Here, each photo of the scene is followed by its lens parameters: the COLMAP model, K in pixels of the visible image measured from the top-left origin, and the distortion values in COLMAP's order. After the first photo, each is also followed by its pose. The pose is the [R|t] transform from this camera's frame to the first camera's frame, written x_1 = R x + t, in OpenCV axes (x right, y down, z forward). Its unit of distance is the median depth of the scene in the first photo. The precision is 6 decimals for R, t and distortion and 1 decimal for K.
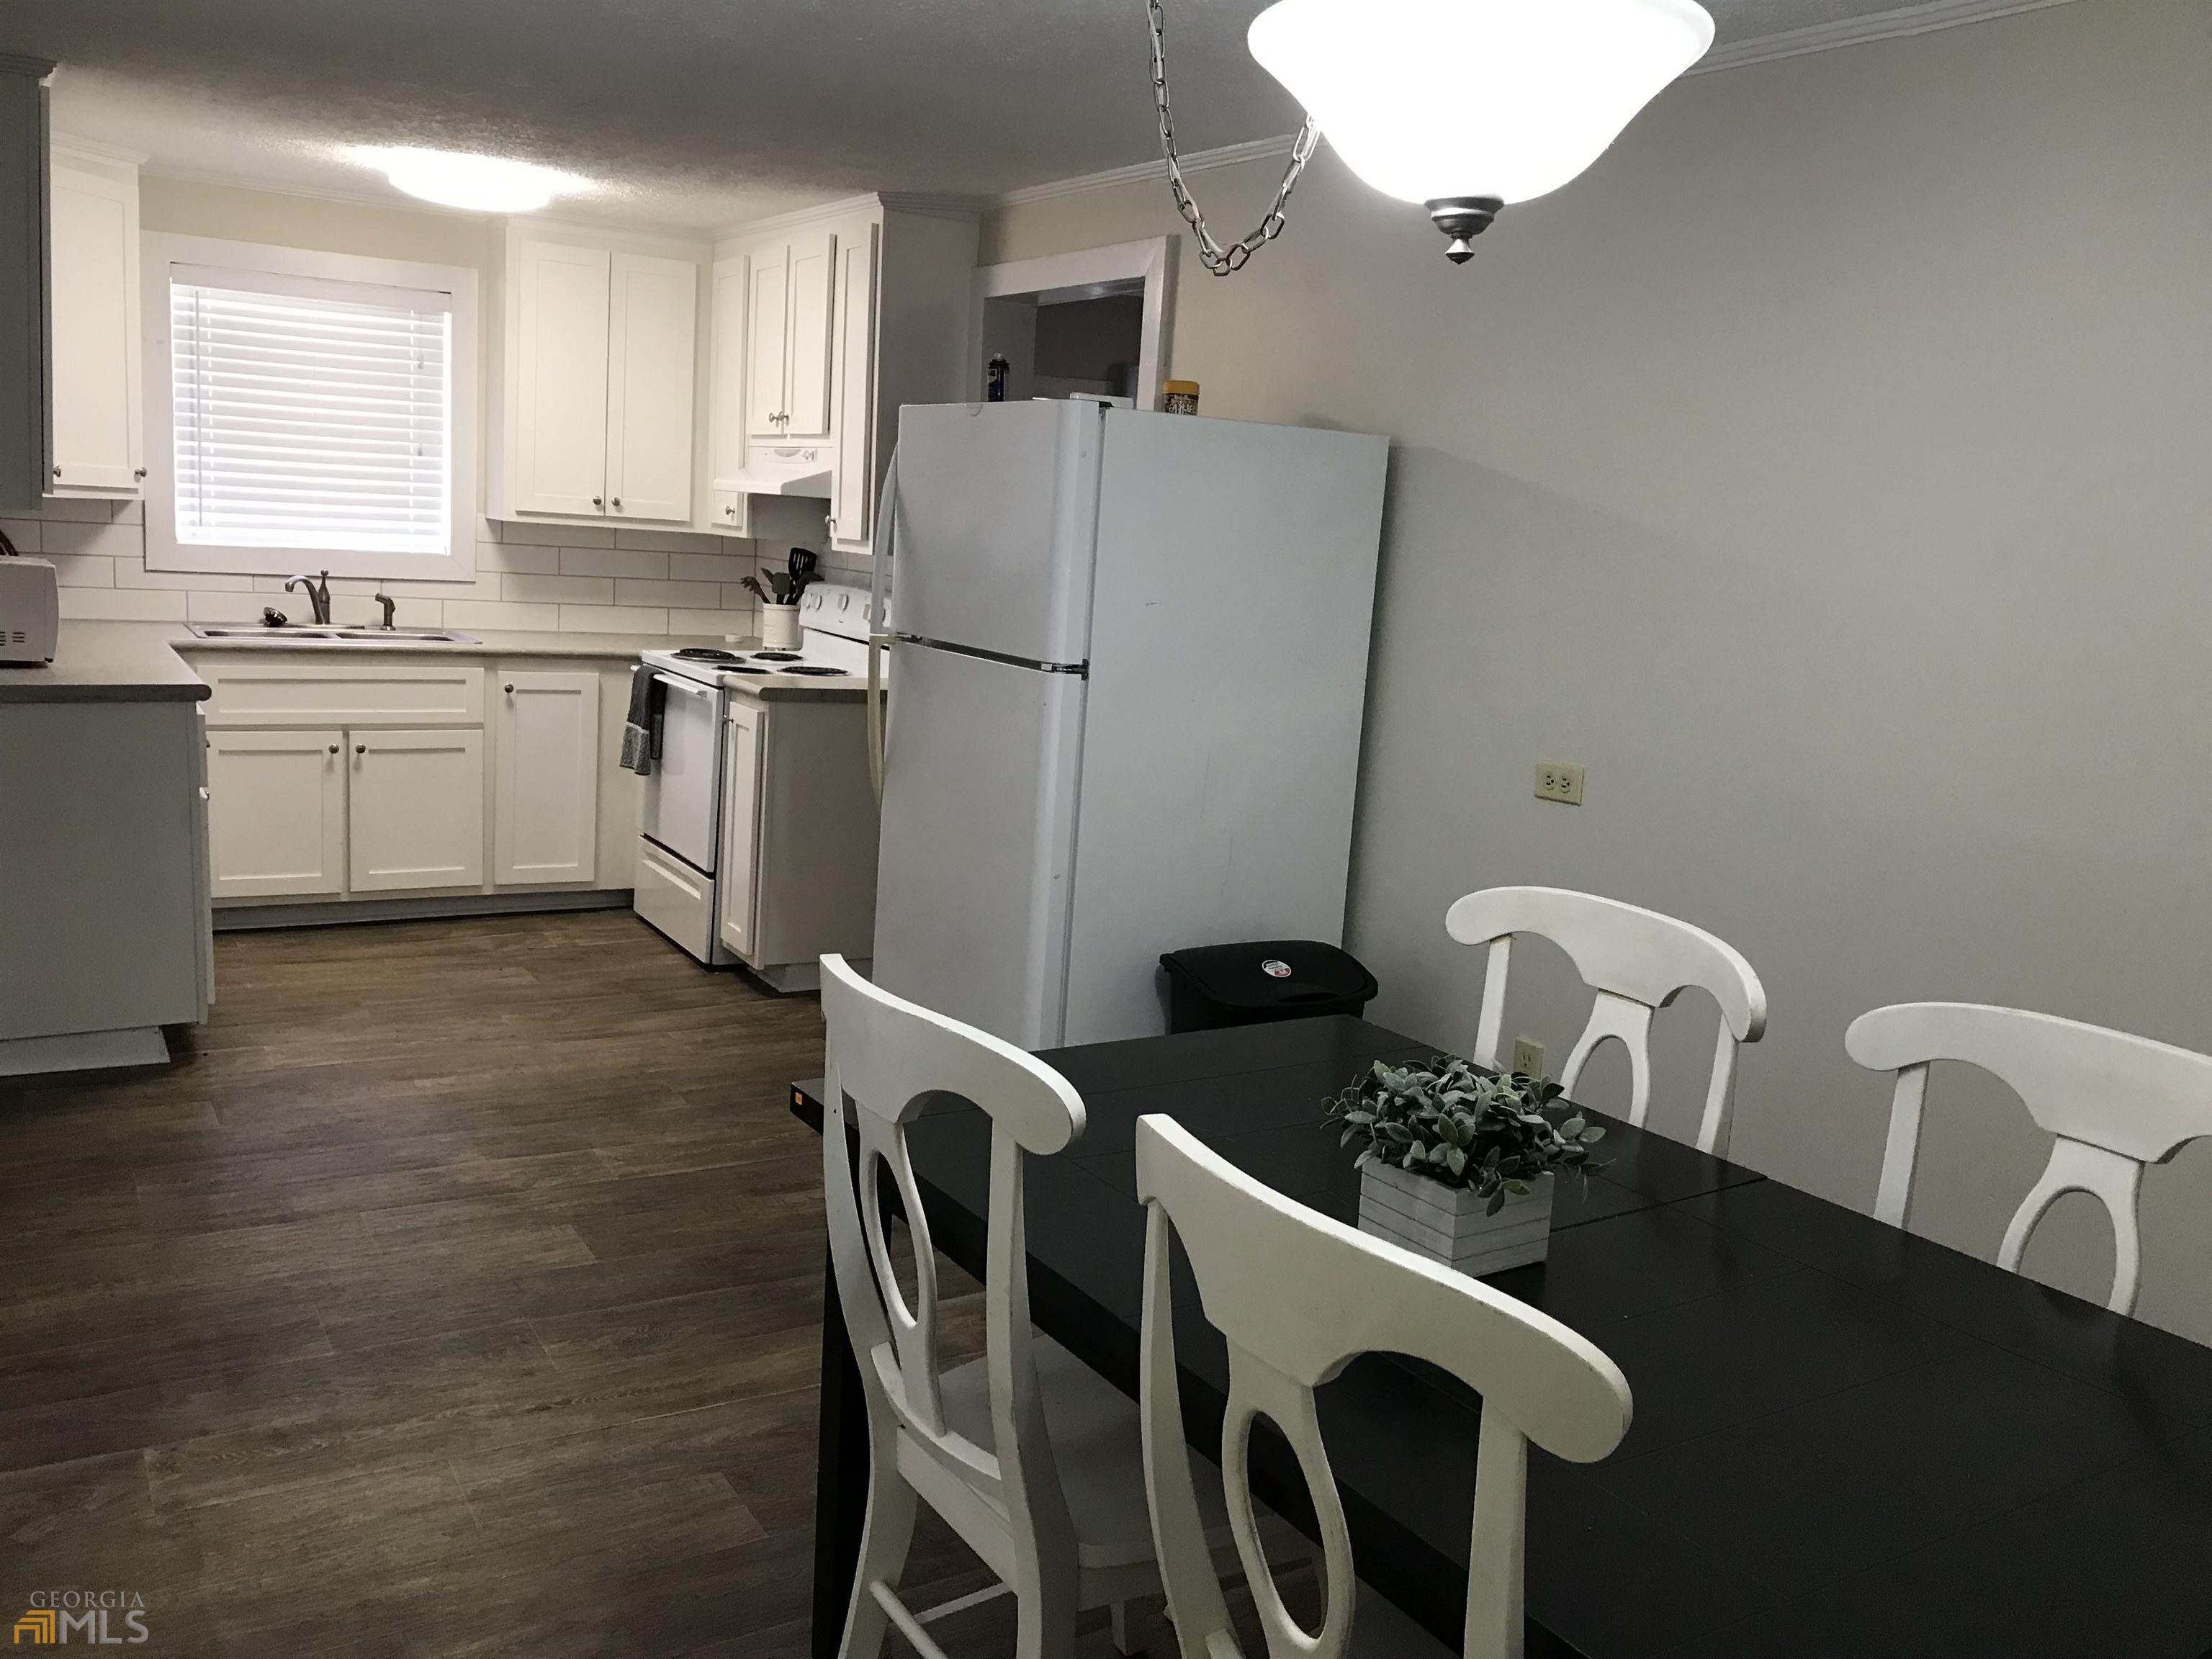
lens RADIAL K [[1797.2, 0, 1093.7], [0, 1797.2, 809.1], [0, 0, 1]] dist [0.033476, -0.037112]
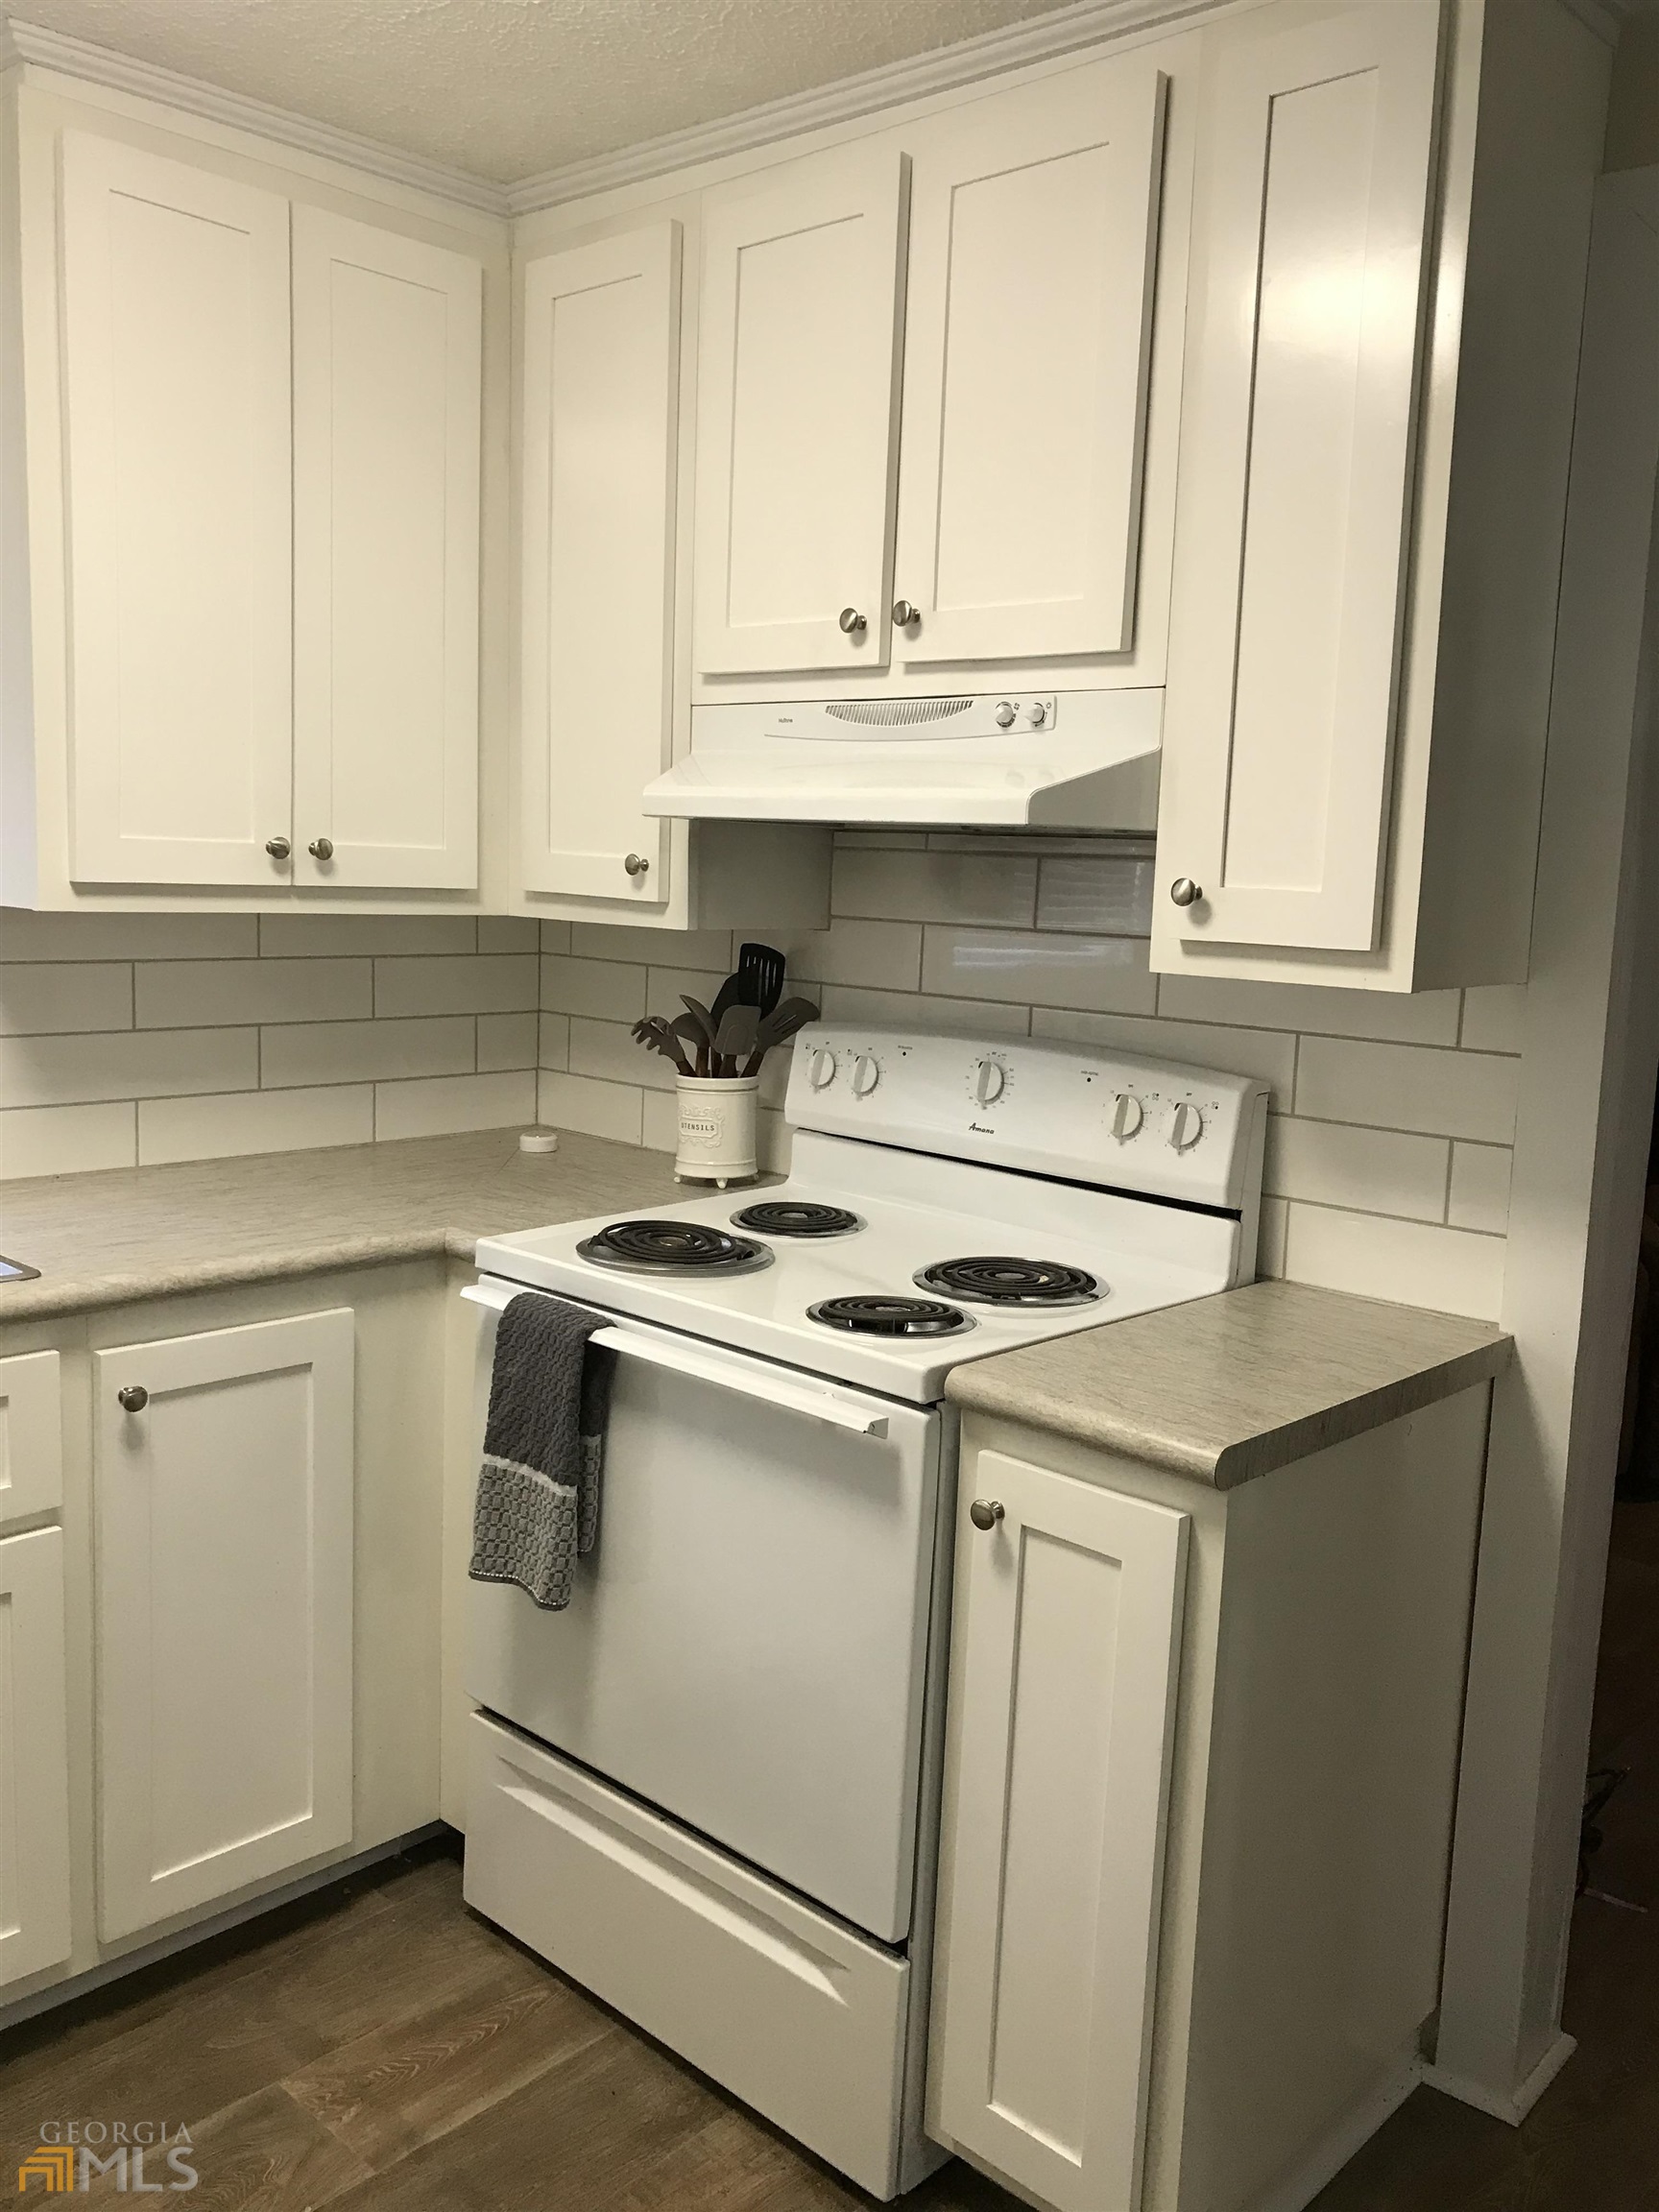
lens RADIAL K [[1797.2, 0, 858.3], [0, 1797.2, 1095.7], [0, 0, 1]] dist [0.033476, -0.037112]
pose [[0.956756, -0.064942, 0.283550, -0.287848], [0.068208, 0.997670, -0.001652, -0.115764], [-0.282782, 0.020921, 0.958956, 0.632849]]
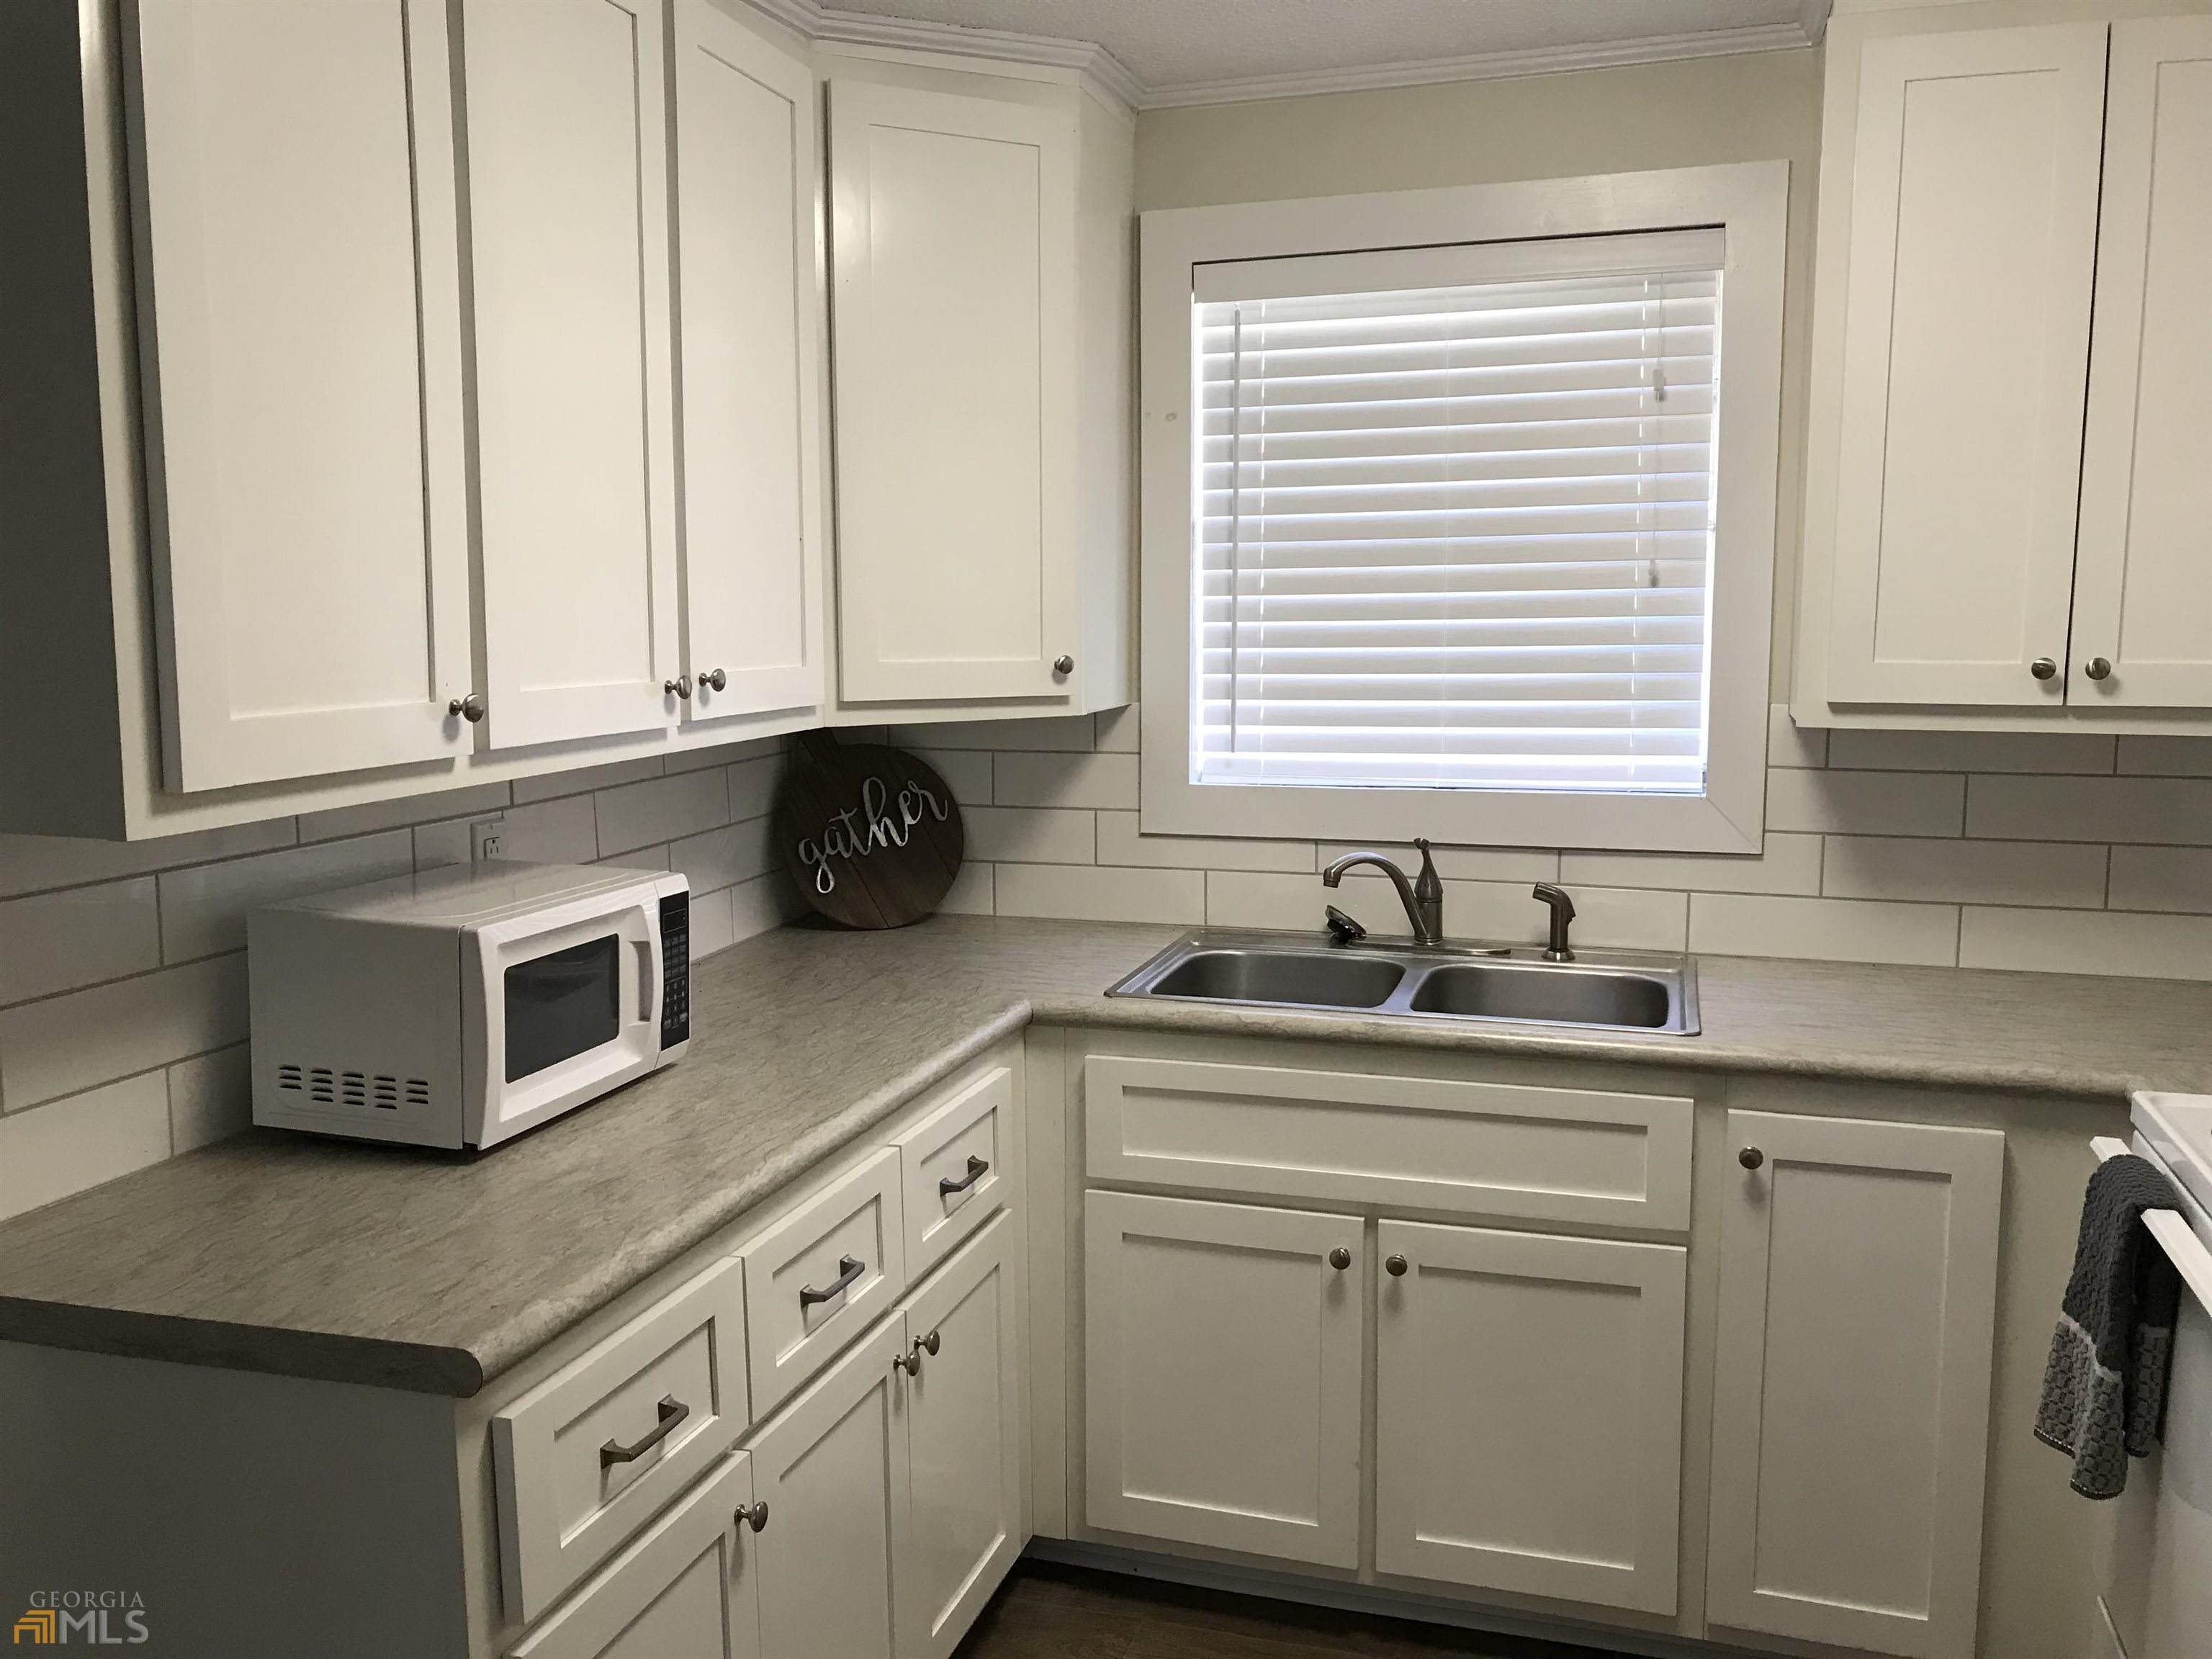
lens RADIAL K [[1797.2, 0, 1101.3], [0, 1797.2, 818.3], [0, 0, 1]] dist [0.033476, -0.037112]
pose [[0.662882, 0.024704, -0.748316, -0.125272], [-0.070889, 0.997037, -0.029881, -0.120158], [0.745360, 0.072855, 0.662669, 0.631897]]
